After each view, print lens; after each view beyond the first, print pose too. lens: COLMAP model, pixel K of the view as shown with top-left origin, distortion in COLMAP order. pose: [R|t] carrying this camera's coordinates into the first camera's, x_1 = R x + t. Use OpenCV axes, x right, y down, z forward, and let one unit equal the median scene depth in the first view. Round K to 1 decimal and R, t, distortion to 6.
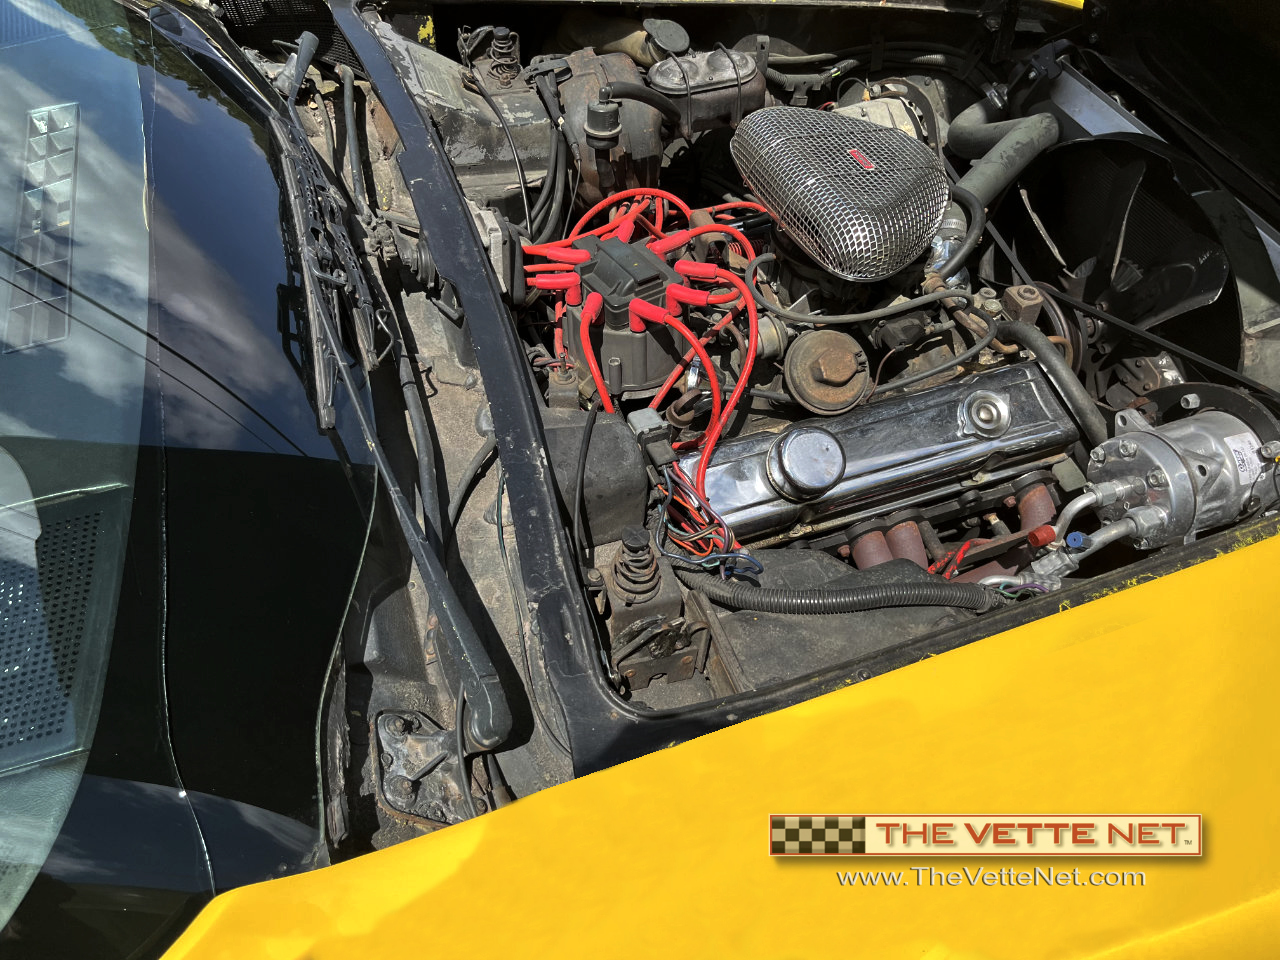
lens RADIAL K [[971.3, 0, 642.5], [0, 971.3, 481.1], [0, 0, 1]] dist [0.028184, -0.025963]
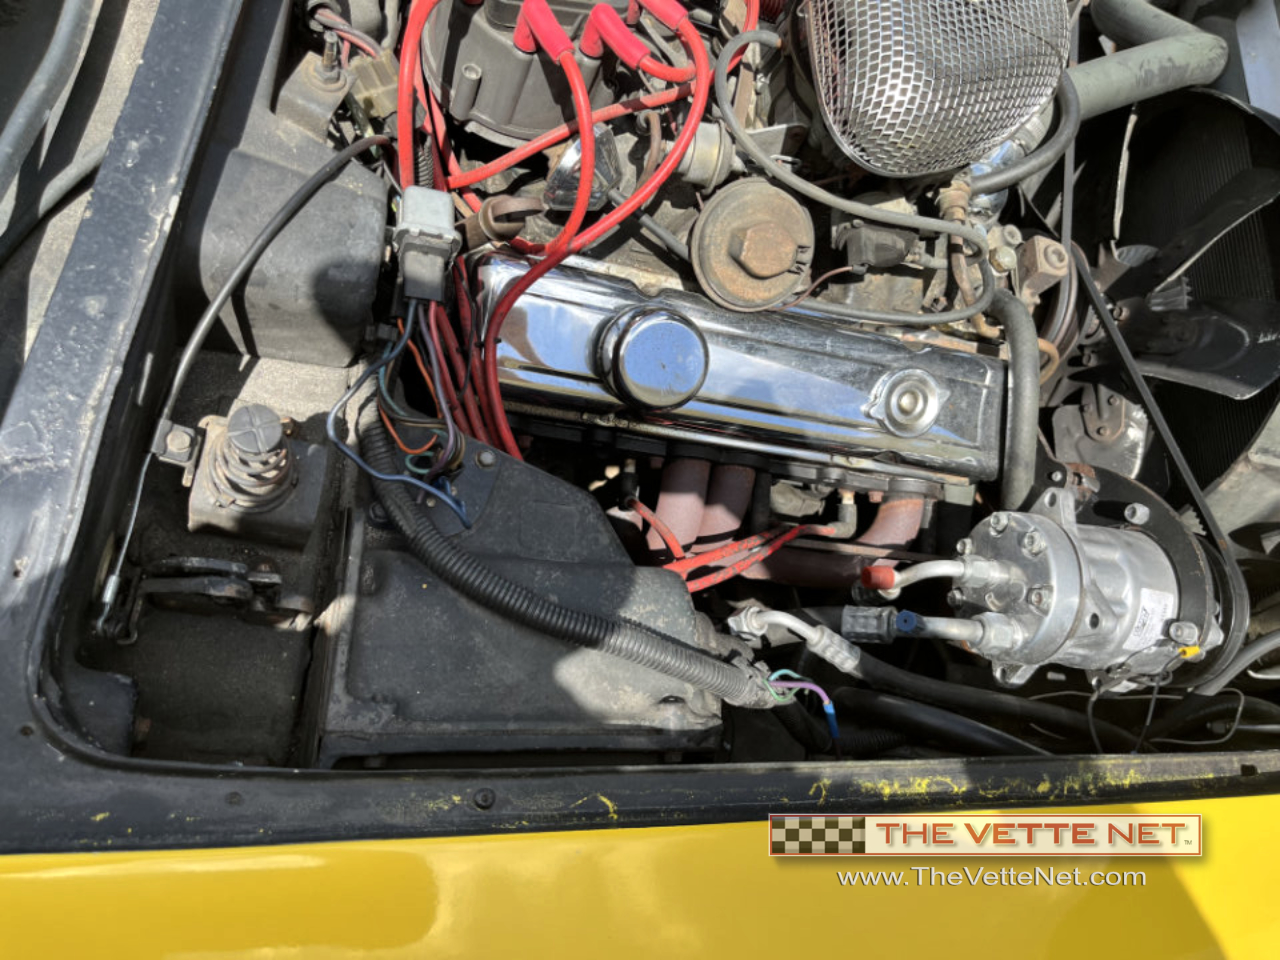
lens RADIAL K [[971.3, 0, 638.1], [0, 971.3, 475.9], [0, 0, 1]] dist [0.028184, -0.025963]
pose [[0.874204, 0.450990, 0.179933, 0.068063], [-0.484976, 0.829149, 0.278047, -0.129473], [-0.023795, -0.330332, 0.943565, 0.298452]]
